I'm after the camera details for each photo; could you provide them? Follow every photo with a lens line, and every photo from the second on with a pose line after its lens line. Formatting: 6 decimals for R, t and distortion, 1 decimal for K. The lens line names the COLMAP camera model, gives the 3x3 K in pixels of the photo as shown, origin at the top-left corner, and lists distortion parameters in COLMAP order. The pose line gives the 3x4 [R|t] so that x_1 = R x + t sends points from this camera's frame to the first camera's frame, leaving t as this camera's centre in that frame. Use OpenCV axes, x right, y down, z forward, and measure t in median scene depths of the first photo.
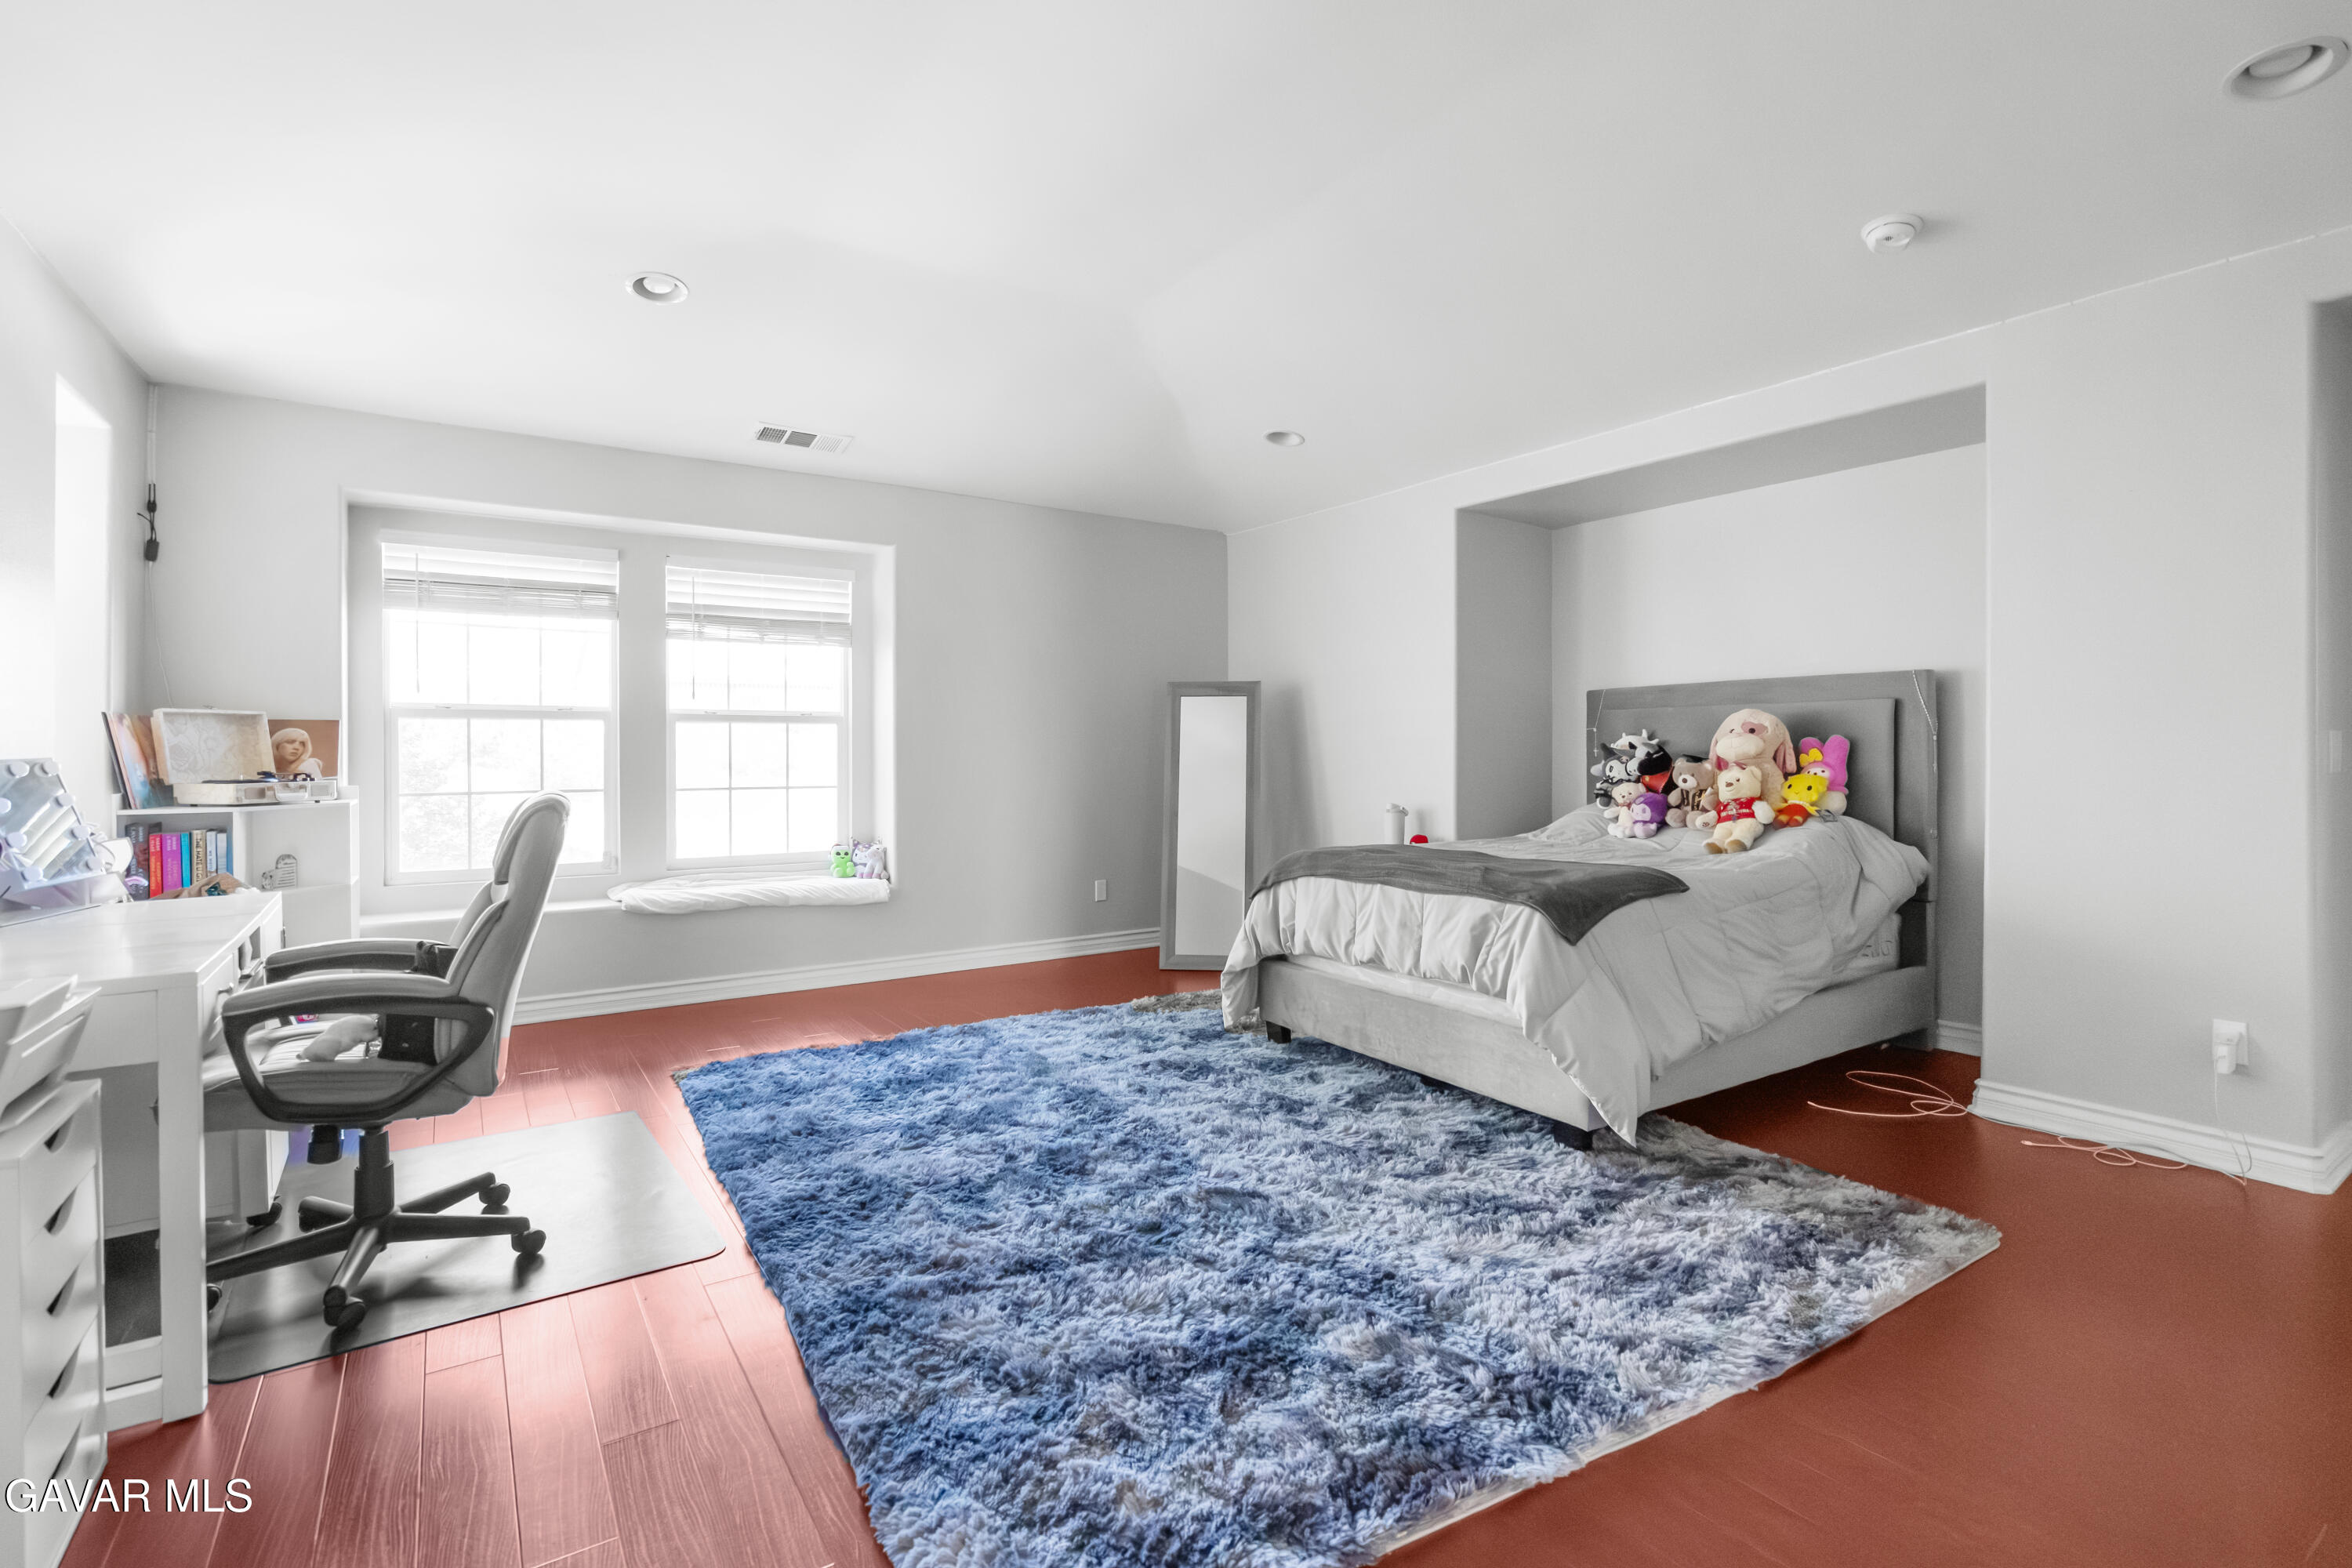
lens RADIAL K [[1088.5, 0, 1163.5], [0, 1088.5, 767.2], [0, 0, 1]] dist [-0.001860, 0.000445]
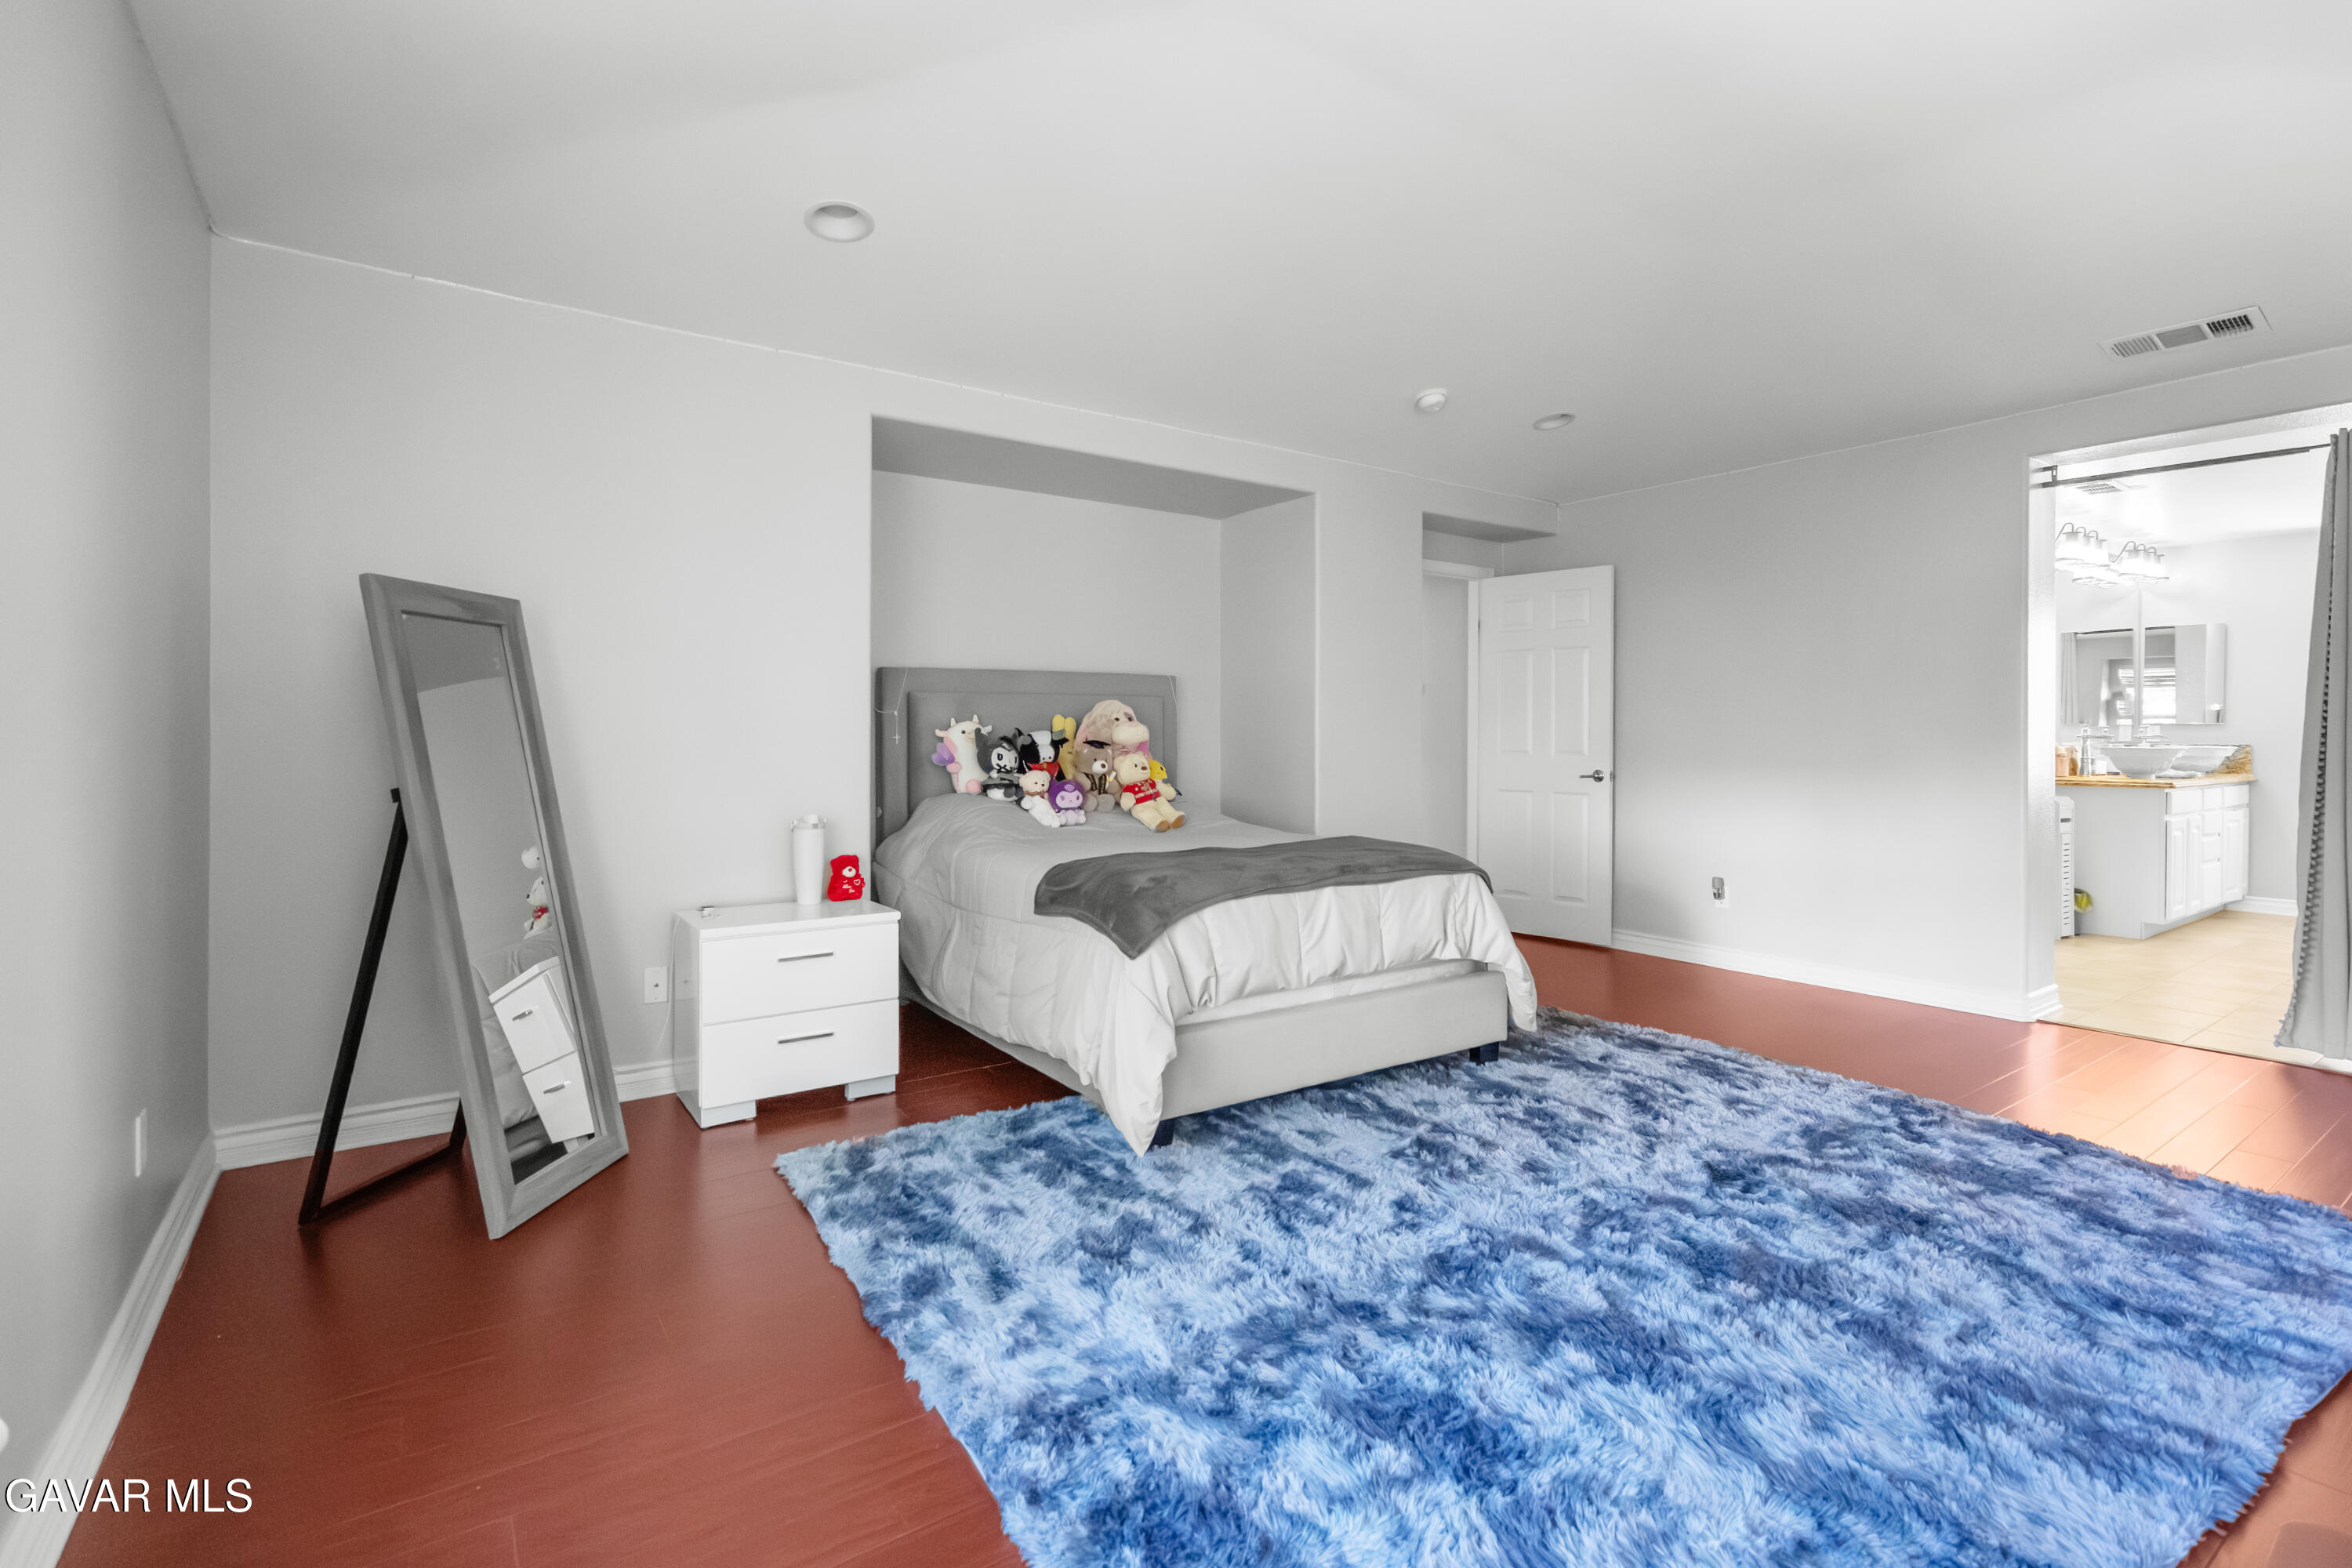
lens RADIAL K [[1088.5, 0, 1165.8], [0, 1088.5, 775.6], [0, 0, 1]] dist [-0.001860, 0.000445]
pose [[-0.032996, -0.031736, 0.998951, -0.697858], [0.013086, 0.999396, 0.032183, -0.017398], [-0.999370, 0.014134, -0.032561, 1.163839]]
